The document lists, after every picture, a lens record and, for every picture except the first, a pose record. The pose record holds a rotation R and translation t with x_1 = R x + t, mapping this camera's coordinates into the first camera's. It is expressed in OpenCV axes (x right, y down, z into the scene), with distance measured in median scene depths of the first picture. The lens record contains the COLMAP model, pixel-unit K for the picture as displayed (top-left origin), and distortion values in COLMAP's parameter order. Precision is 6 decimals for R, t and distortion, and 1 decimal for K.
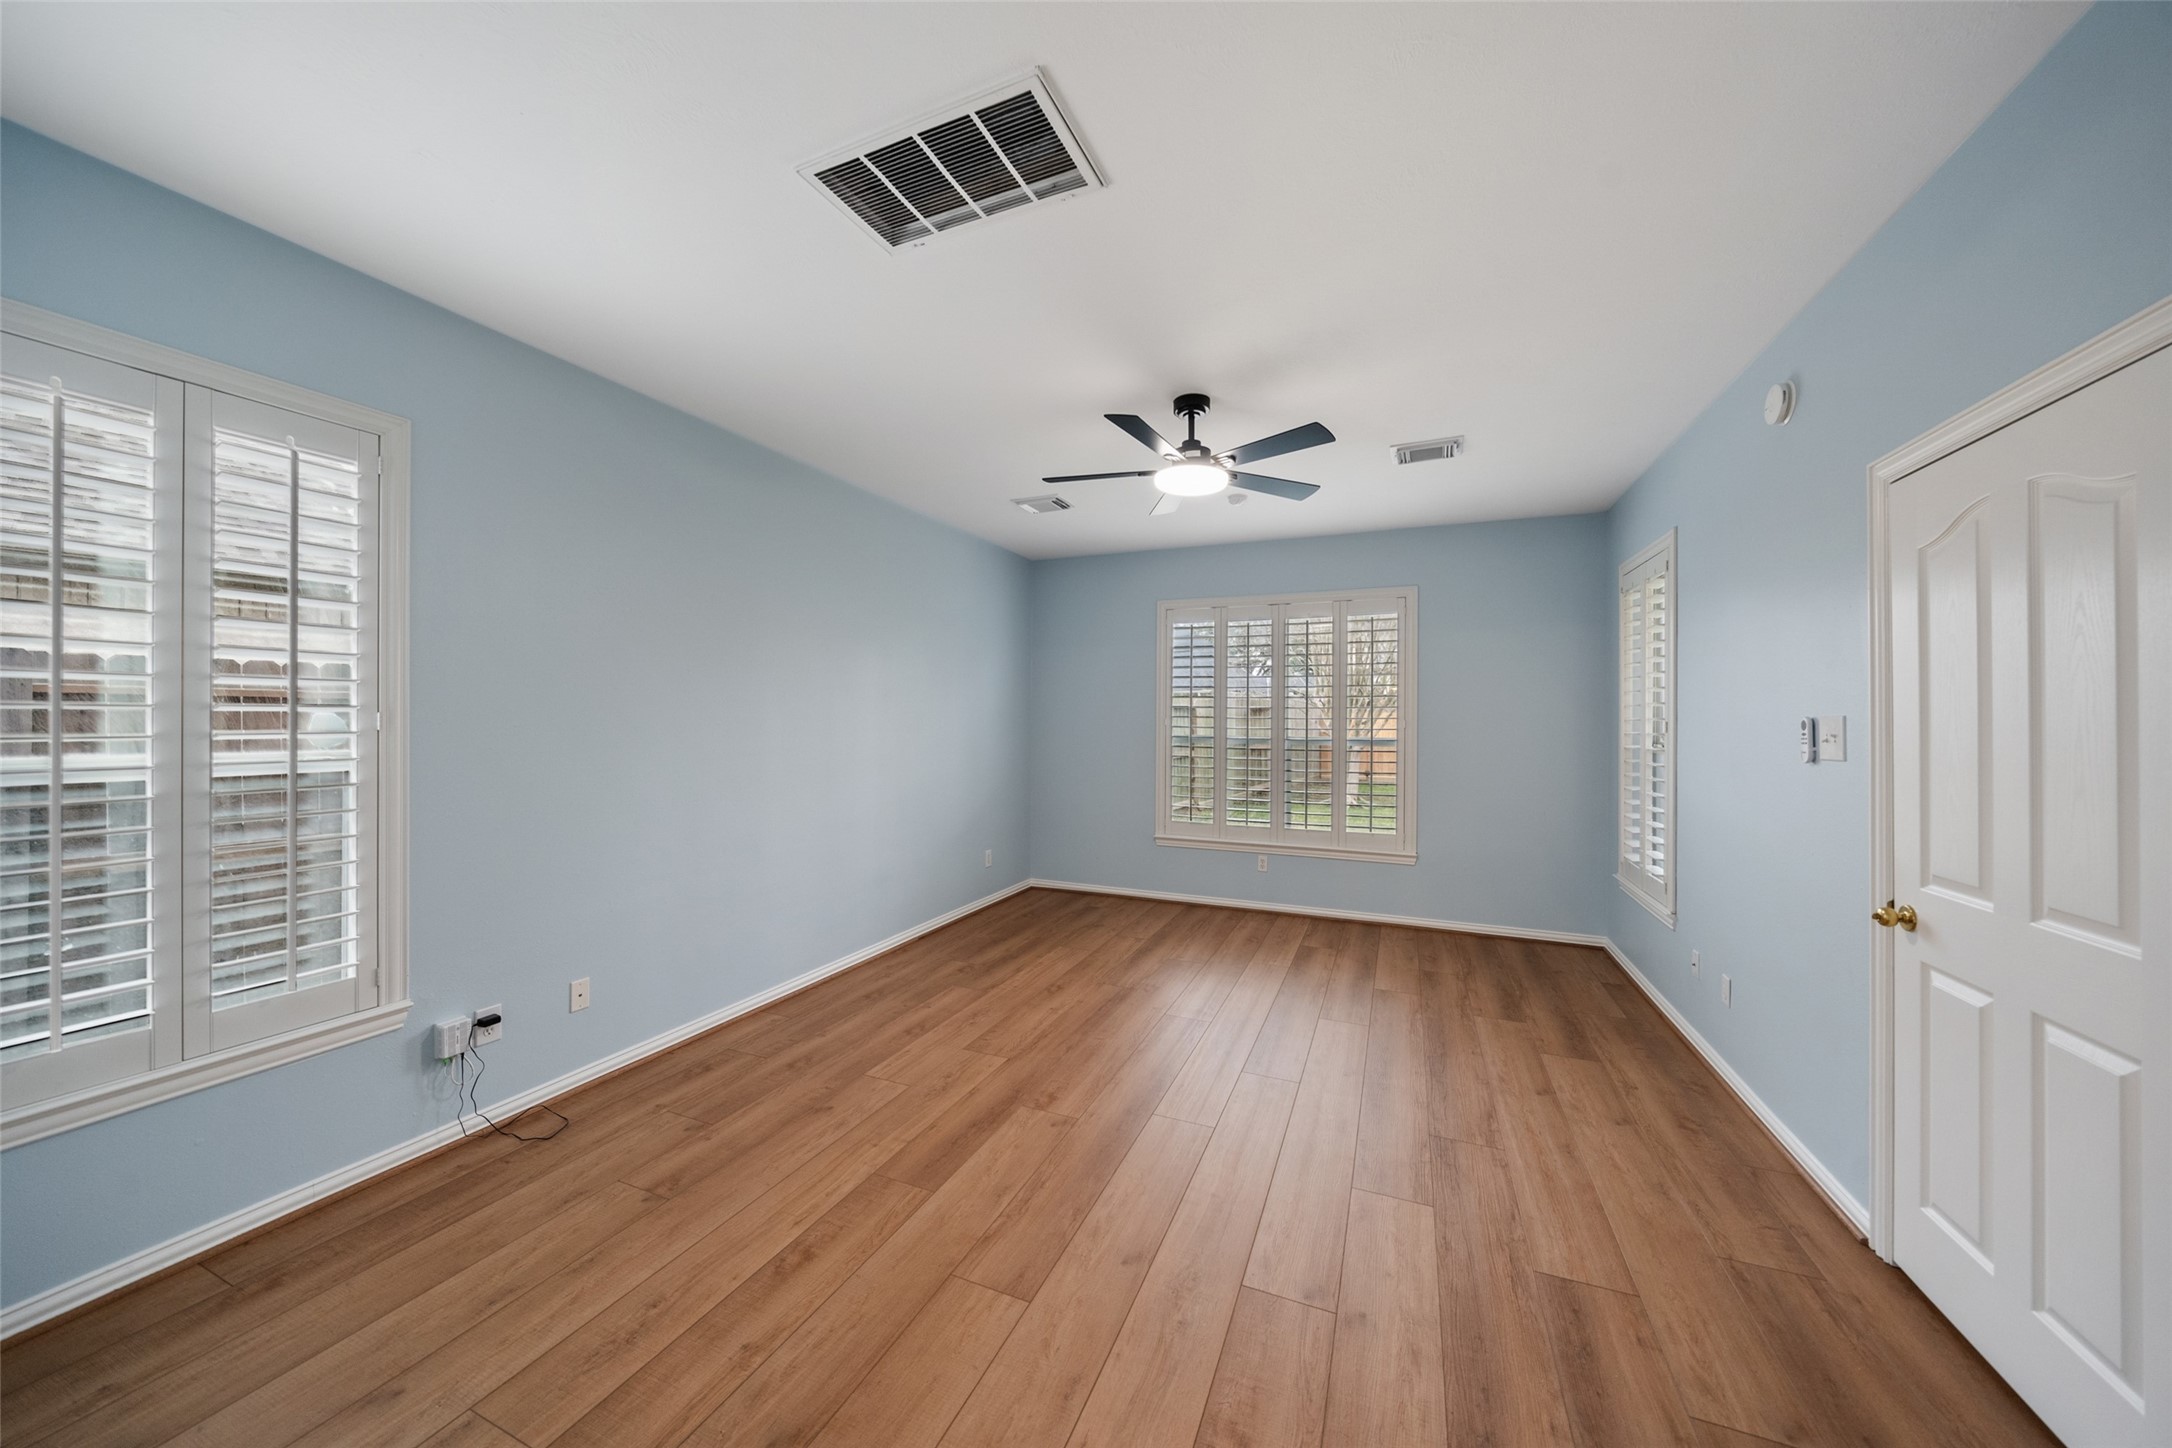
lens RADIAL K [[742.2, 0, 1086.0], [0, 742.2, 724.0], [0, 0, 1]] dist [-0.007178, -0.000069]
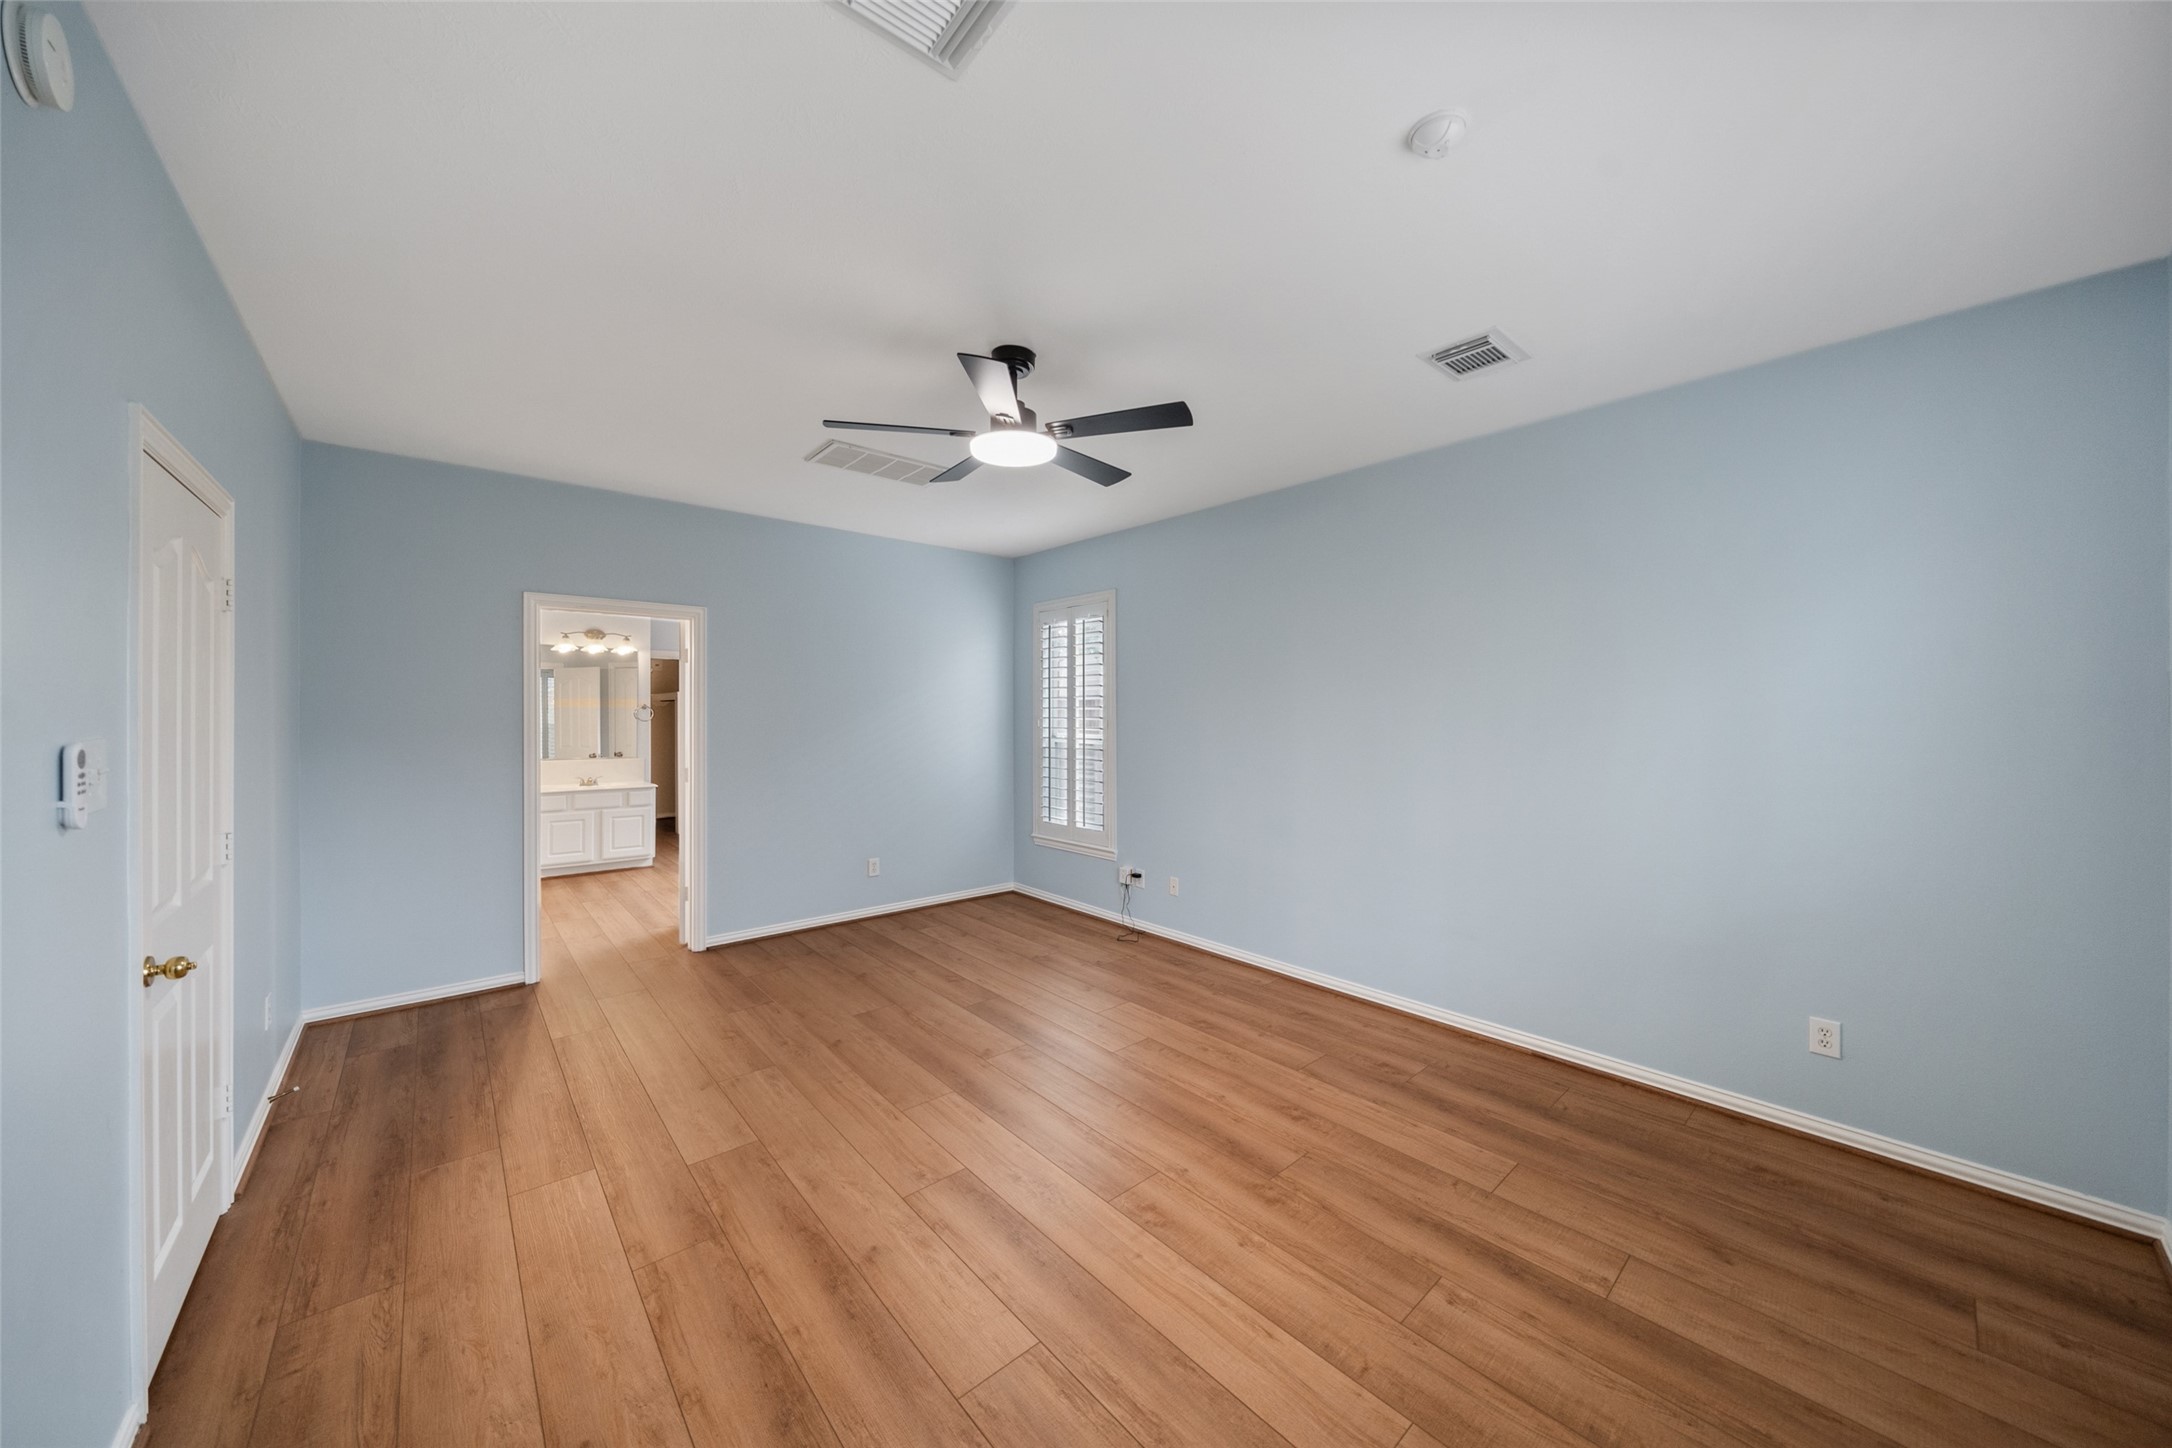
lens RADIAL K [[742.2, 0, 1086.0], [0, 742.2, 724.0], [0, 0, 1]] dist [-0.007178, -0.000069]
pose [[-0.433907, 0.009377, -0.900909, 0.693934], [-0.006926, 0.999882, 0.013742, -0.020652], [0.900931, 0.012202, -0.433790, 1.158583]]
